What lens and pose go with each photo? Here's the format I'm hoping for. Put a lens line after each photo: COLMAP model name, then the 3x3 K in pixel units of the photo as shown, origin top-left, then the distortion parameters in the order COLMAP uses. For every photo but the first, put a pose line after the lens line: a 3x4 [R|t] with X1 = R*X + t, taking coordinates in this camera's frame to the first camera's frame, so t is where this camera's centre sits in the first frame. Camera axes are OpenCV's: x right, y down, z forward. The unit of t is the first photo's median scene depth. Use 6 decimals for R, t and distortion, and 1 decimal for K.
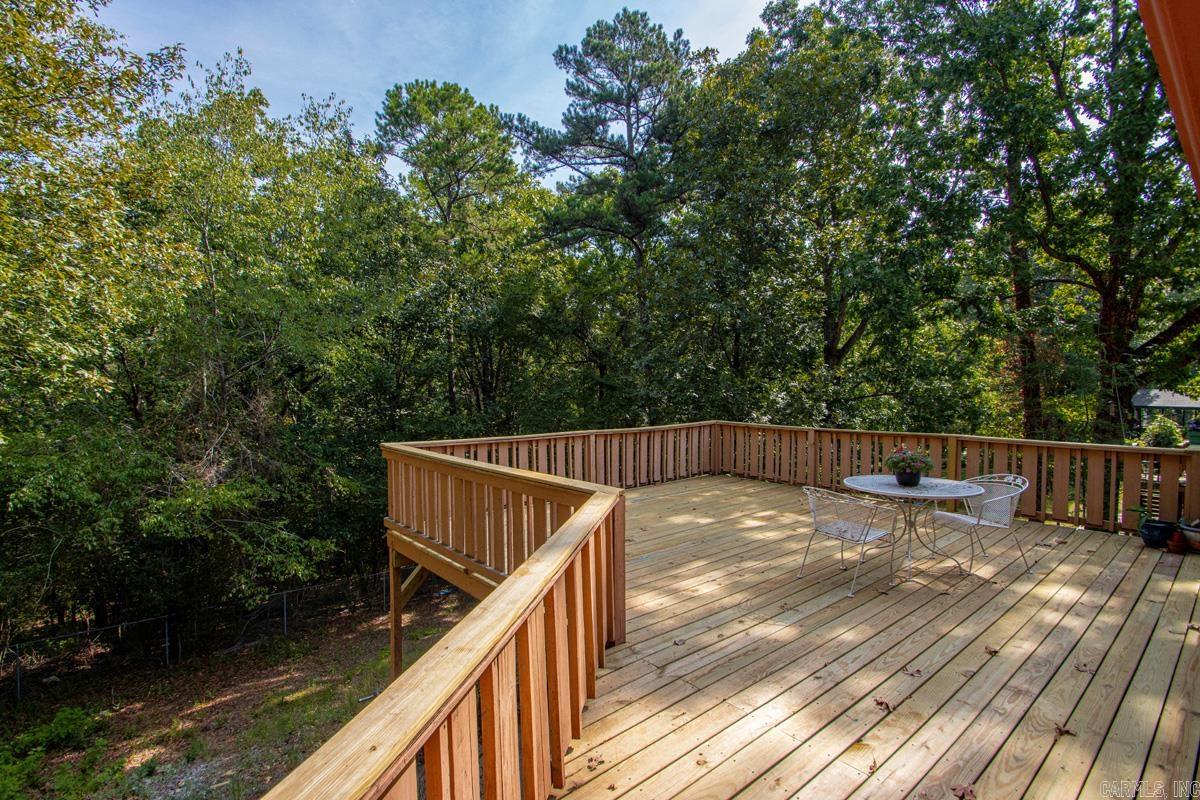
lens RADIAL K [[557.9, 0, 584.9], [0, 557.9, 401.4], [0, 0, 1]] dist [0.016031, -0.018174]
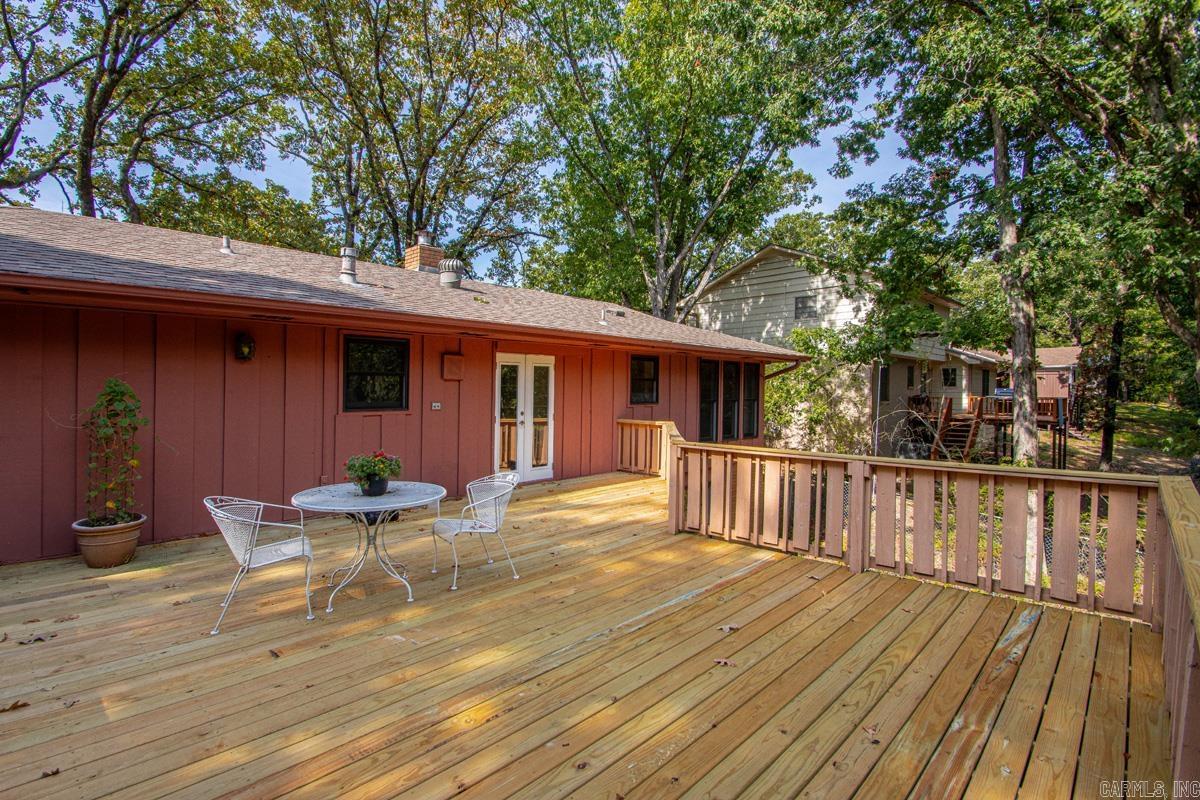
lens RADIAL K [[557.9, 0, 584.9], [0, 557.9, 401.4], [0, 0, 1]] dist [0.016031, -0.018174]
pose [[-0.994154, 0.001363, -0.107964, 0.106120], [-0.003283, 0.999076, 0.042849, -0.007992], [0.107922, 0.042953, -0.993231, 0.559352]]
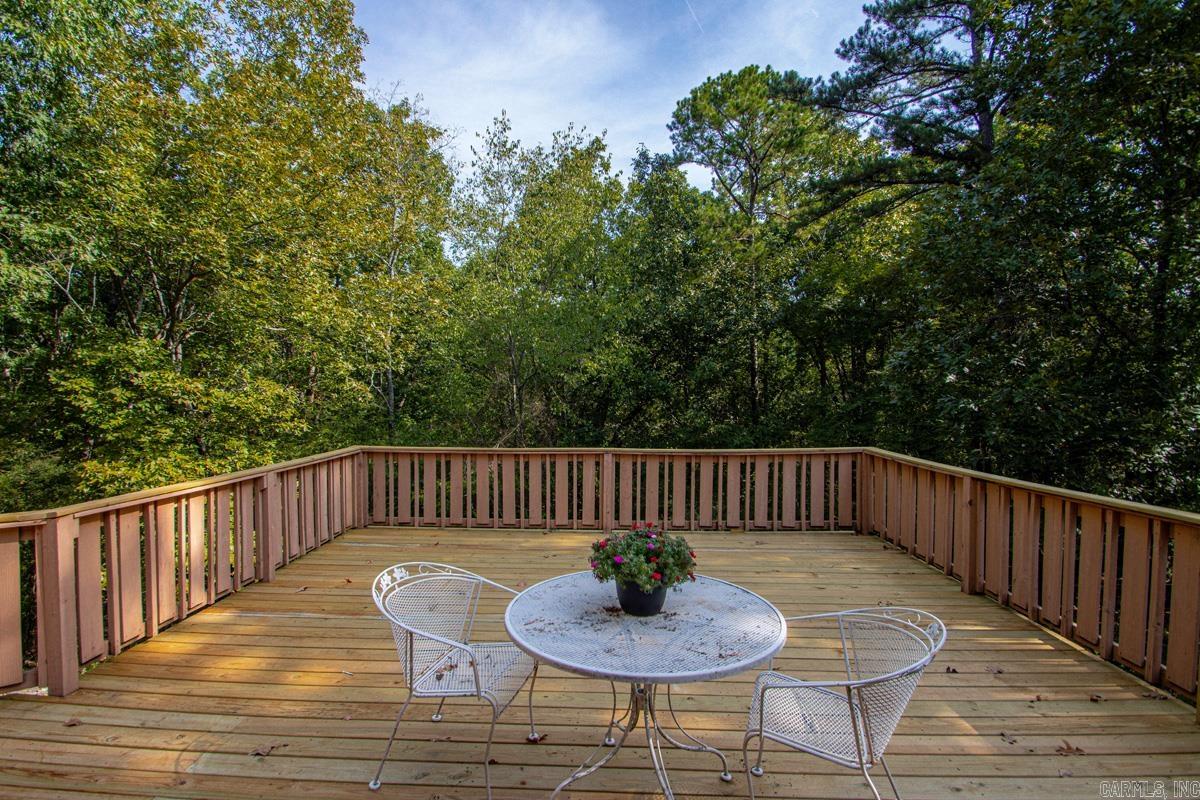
lens RADIAL K [[557.9, 0, 584.9], [0, 557.9, 401.4], [0, 0, 1]] dist [0.016031, -0.018174]
pose [[0.733734, 0.009503, -0.679370, 0.254773], [-0.019946, 0.999773, -0.007557, -0.003749], [0.679144, 0.019095, 0.733757, 0.193819]]
